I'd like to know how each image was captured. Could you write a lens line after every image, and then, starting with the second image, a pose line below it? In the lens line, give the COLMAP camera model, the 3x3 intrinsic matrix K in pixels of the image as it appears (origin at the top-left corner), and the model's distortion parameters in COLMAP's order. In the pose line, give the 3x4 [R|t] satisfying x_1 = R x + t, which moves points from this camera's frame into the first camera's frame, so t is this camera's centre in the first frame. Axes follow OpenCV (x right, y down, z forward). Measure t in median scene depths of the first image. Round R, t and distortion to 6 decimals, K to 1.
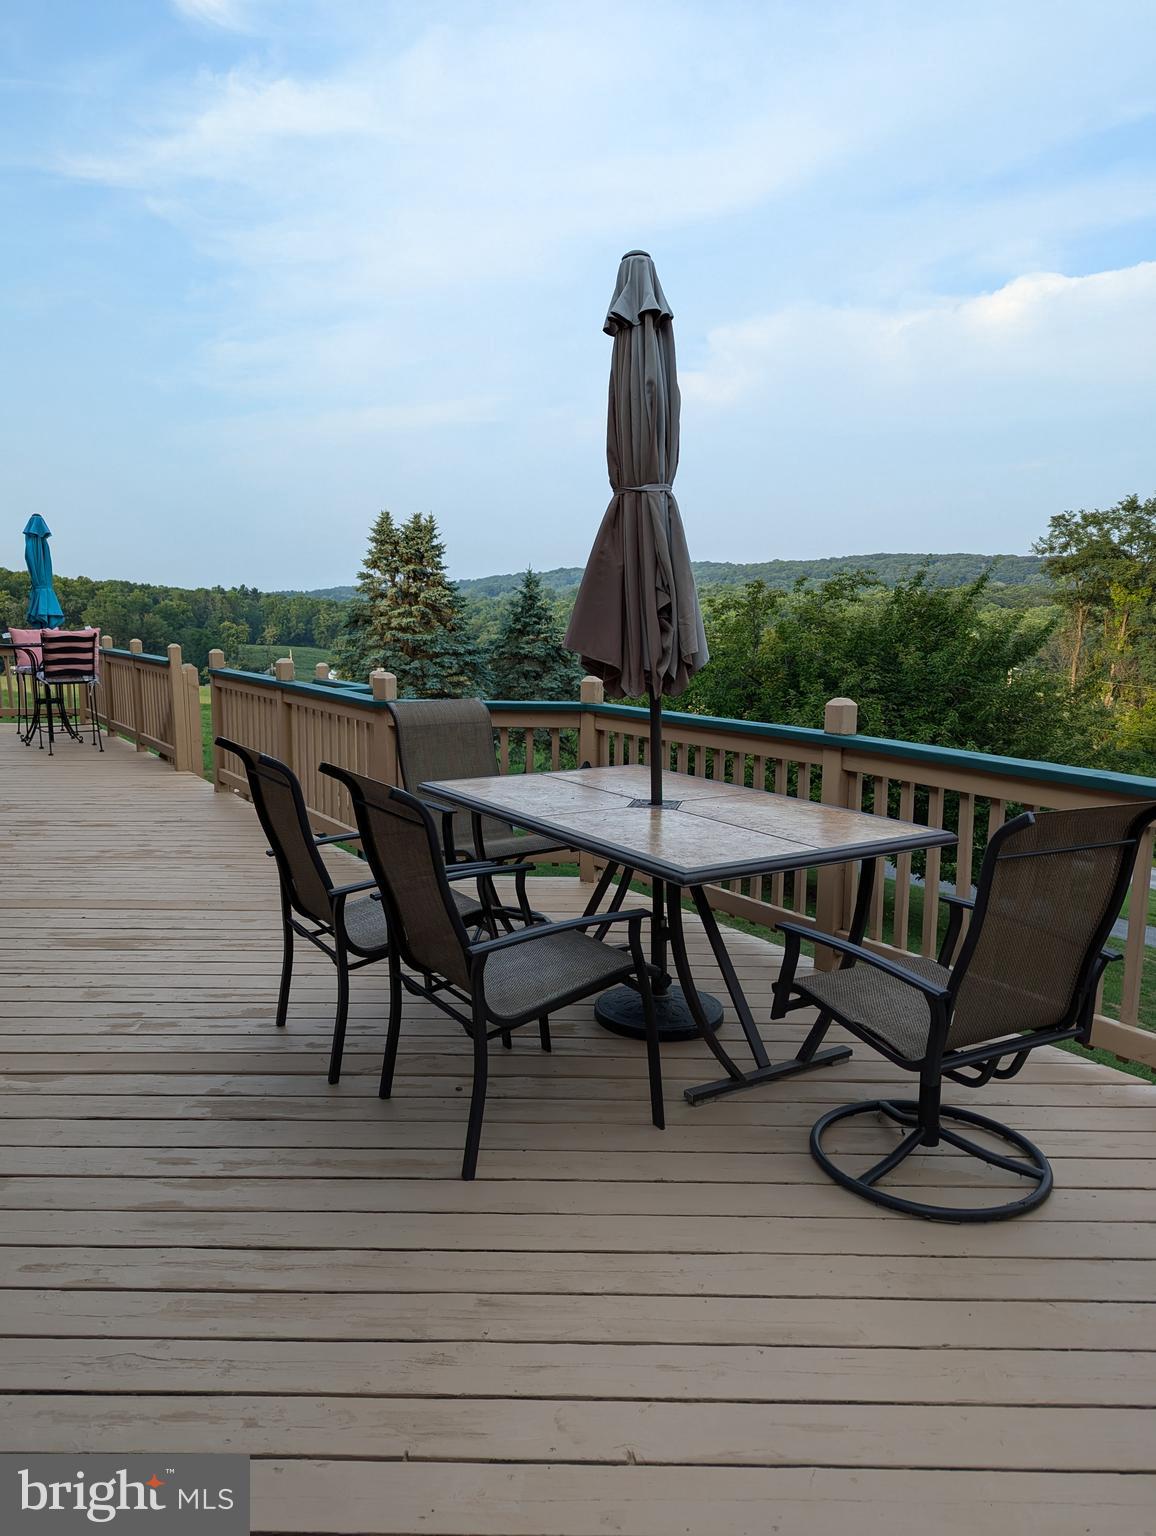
lens RADIAL K [[1073.5, 0, 578.0], [0, 1073.5, 768.0], [0, 0, 1]] dist [0.000422, -0.000835]
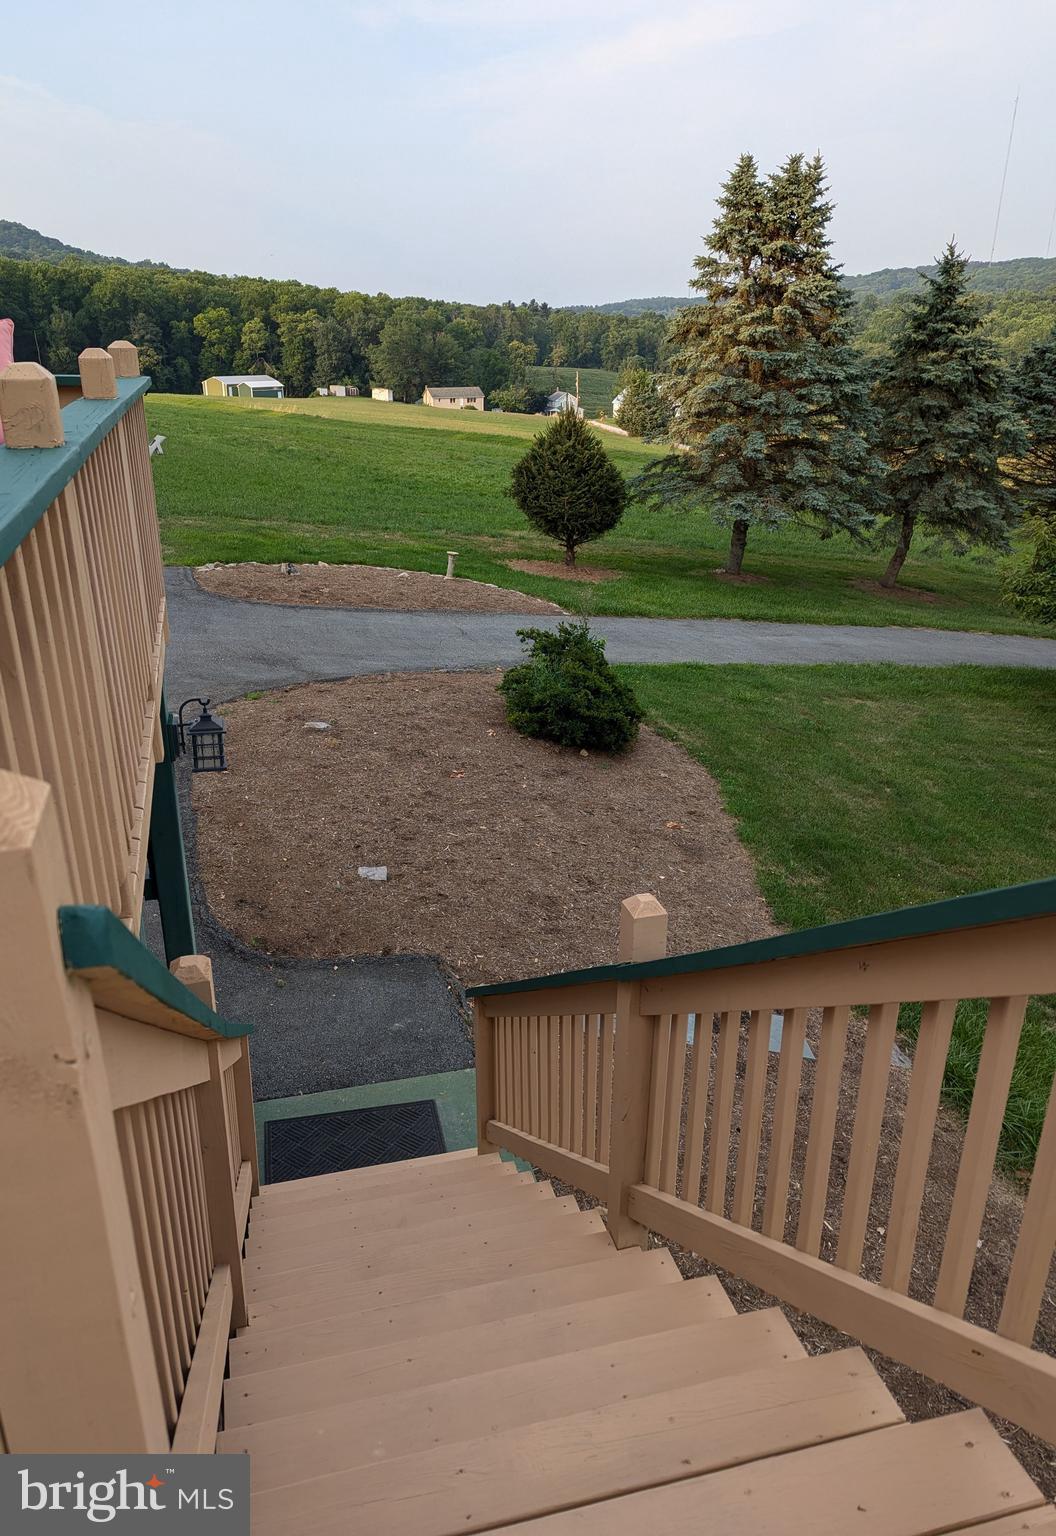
lens RADIAL K [[1060.8, 0, 469.0], [0, 1060.8, 766.9], [0, 0, 1]] dist [0.096404, -0.091923]
pose [[0.938151, 0.122622, -0.323785, -0.075293], [-0.041248, 0.968106, 0.247122, -0.028069], [0.343761, -0.218482, 0.913287, 0.232558]]
